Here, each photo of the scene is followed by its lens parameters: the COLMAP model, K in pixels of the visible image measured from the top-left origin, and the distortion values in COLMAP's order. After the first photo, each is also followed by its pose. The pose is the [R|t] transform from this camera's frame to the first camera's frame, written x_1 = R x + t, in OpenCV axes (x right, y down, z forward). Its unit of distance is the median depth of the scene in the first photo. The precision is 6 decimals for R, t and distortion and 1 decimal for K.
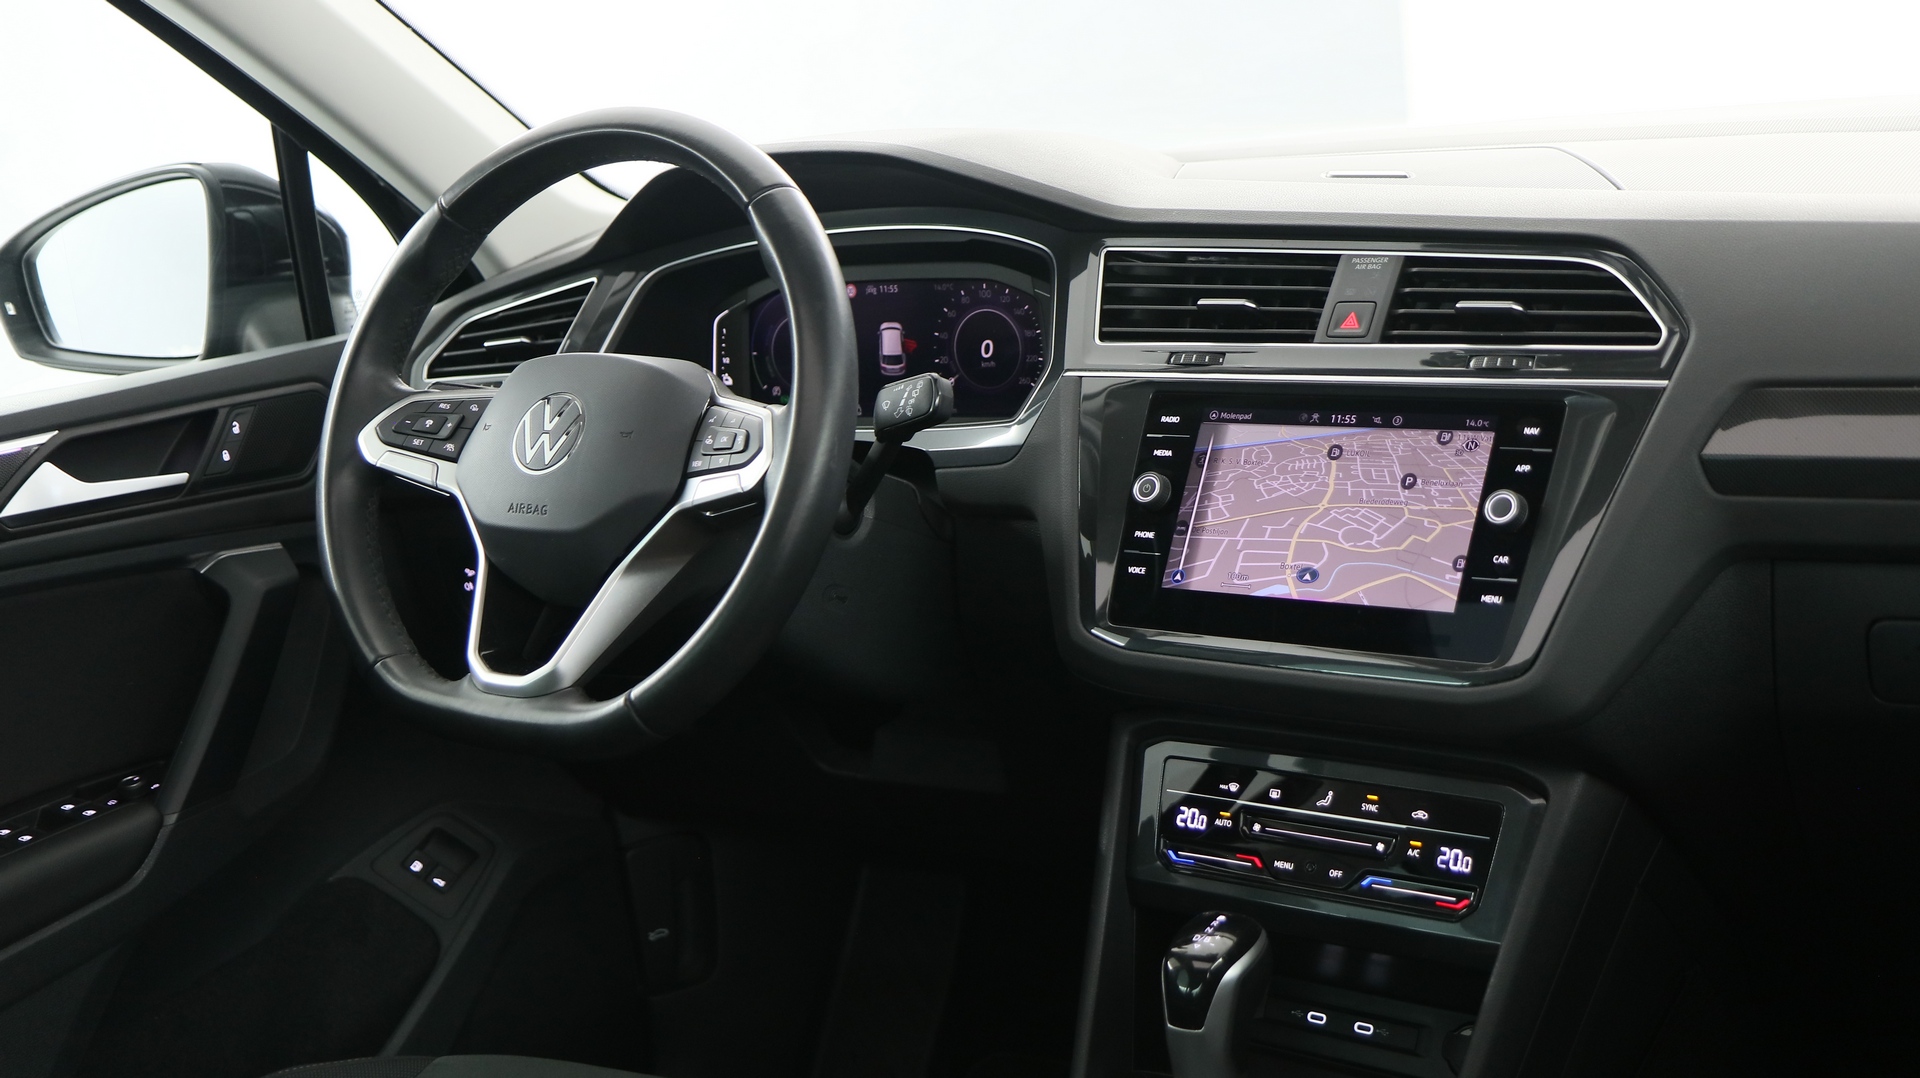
lens RADIAL K [[2311.7, 0, 960.0], [0, 2311.7, 539.0], [0, 0, 1]] dist [0.017644, -0.001733]
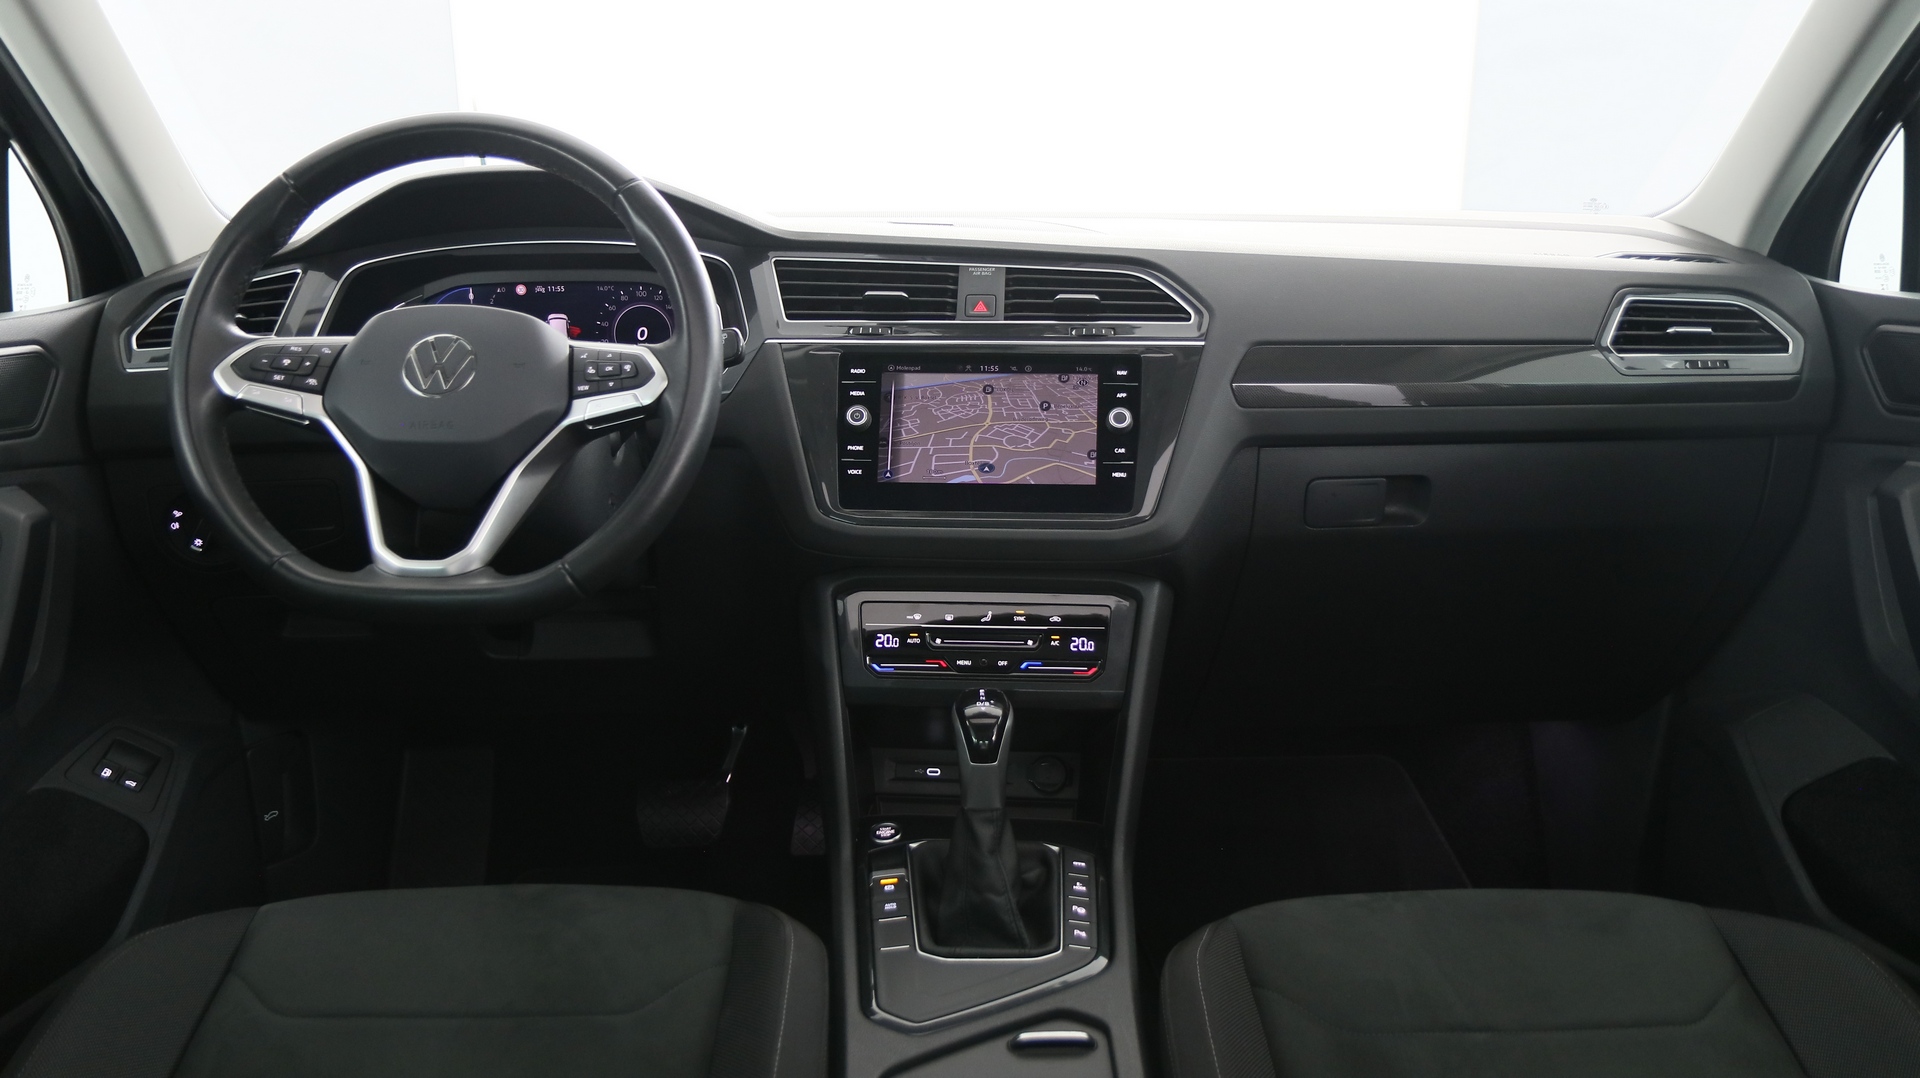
lens RADIAL K [[1502.3, 0, 960.0], [0, 1502.3, 539.0], [0, 0, 1]] dist [-0.005529, 0.001692]
pose [[0.826251, -0.034041, 0.562273, -0.407149], [0.045414, 0.998949, -0.006256, 0.065401], [-0.561469, 0.030704, 0.826928, 0.183797]]
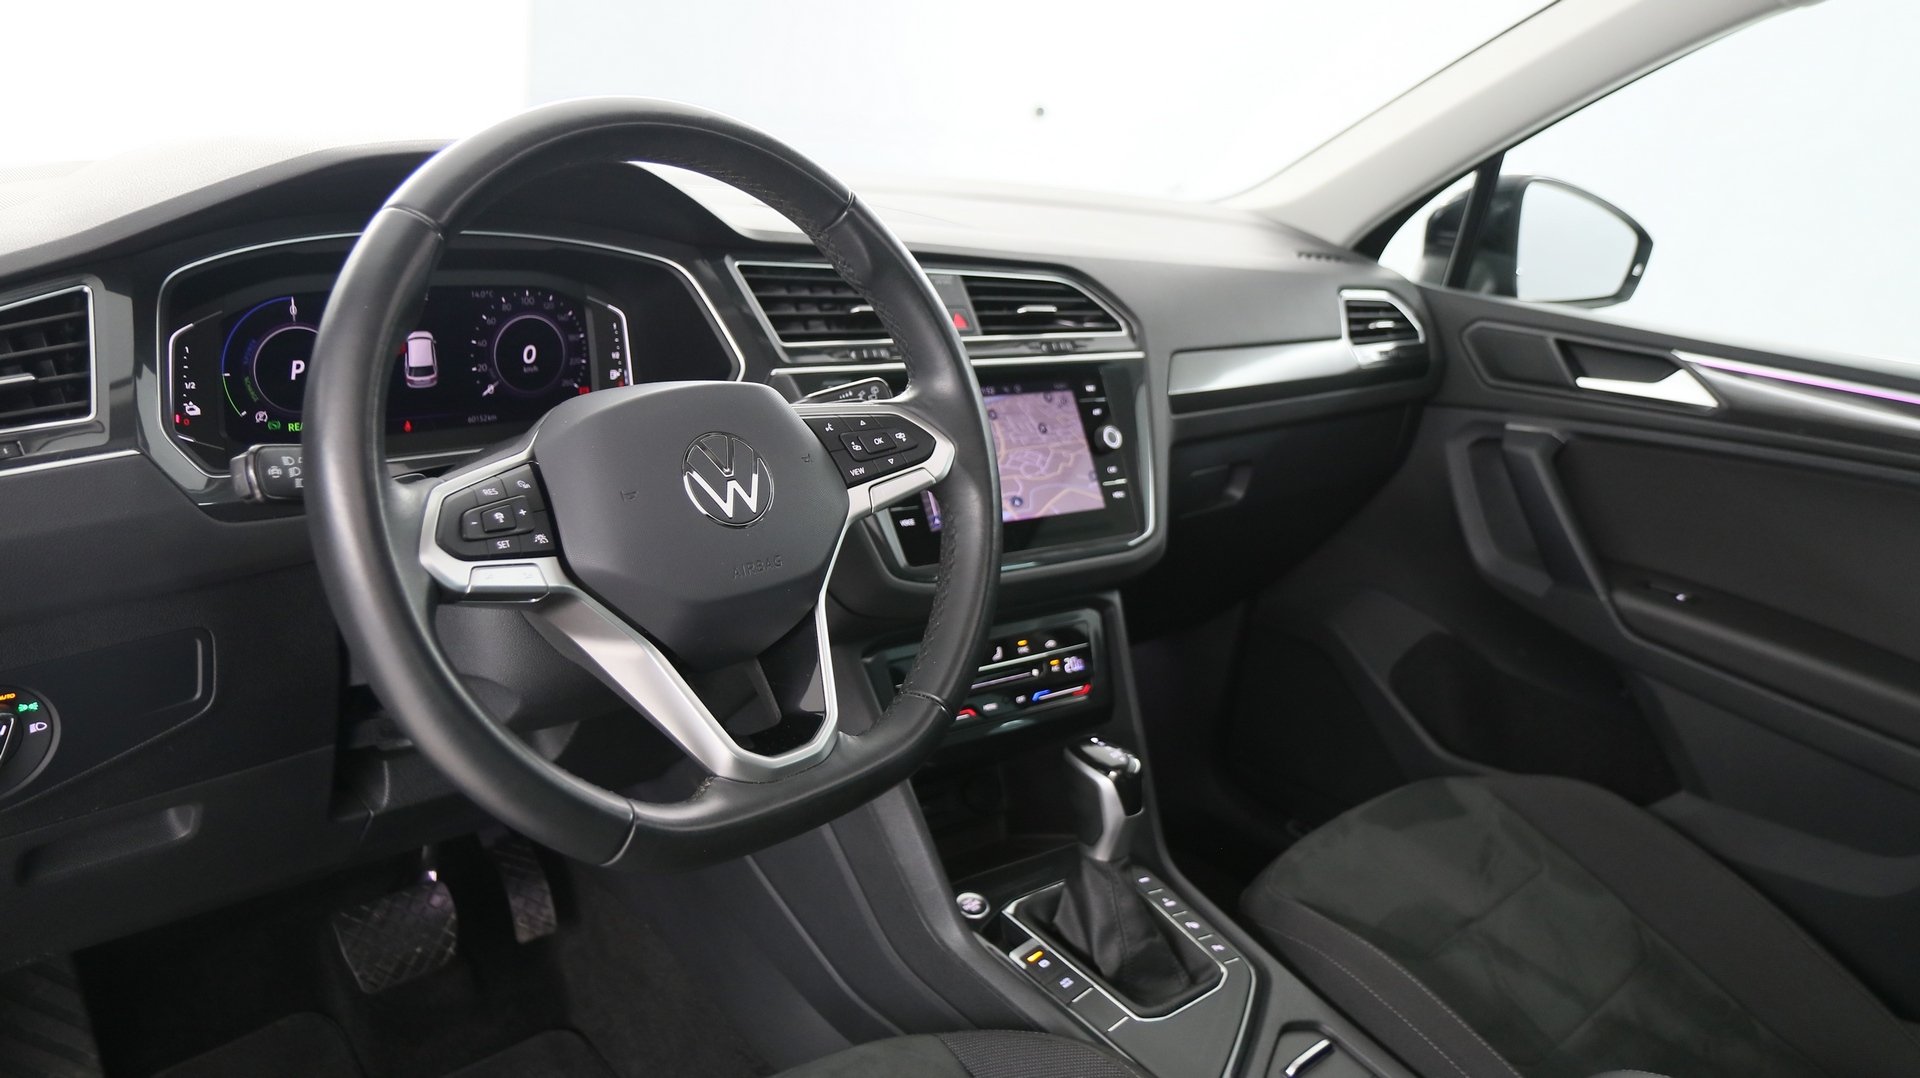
lens RADIAL K [[1469.1, 0, 955.2], [0, 1469.1, 543.2], [0, 0, 1]] dist [-0.012642, 0.004349]
pose [[0.207025, -0.176119, 0.962353, -0.709925], [0.090662, 0.982884, 0.160373, -0.104216], [-0.974126, 0.054048, 0.219449, 0.807184]]
